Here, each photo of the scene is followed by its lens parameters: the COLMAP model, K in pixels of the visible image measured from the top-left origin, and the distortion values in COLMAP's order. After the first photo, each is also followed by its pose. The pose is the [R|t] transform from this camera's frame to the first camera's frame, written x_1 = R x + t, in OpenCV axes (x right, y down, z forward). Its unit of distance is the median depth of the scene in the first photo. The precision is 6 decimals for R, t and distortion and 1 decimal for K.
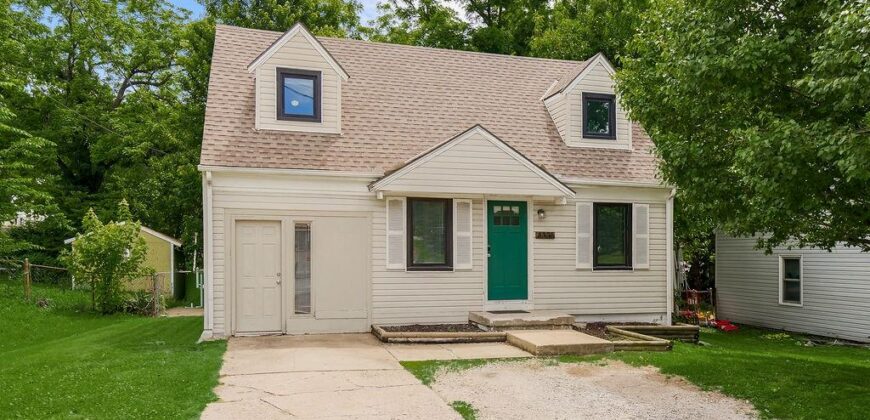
lens RADIAL K [[653.8, 0, 435.2], [0, 653.8, 265.9], [0, 0, 1]] dist [-0.007159, -0.004555]
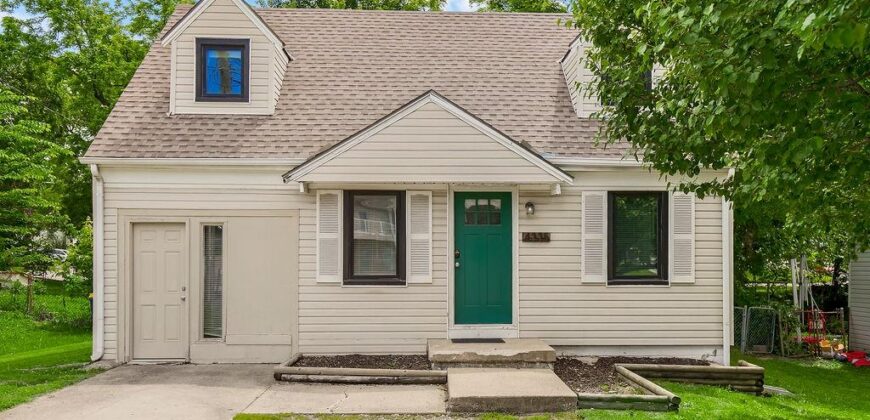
lens RADIAL K [[653.8, 0, 435.2], [0, 653.8, 265.9], [0, 0, 1]] dist [-0.007159, -0.004555]
pose [[0.971725, -0.002660, -0.236102, 0.240033], [-0.001028, 0.999879, -0.015495, -0.002979], [0.236115, 0.015300, 0.971605, 0.266096]]
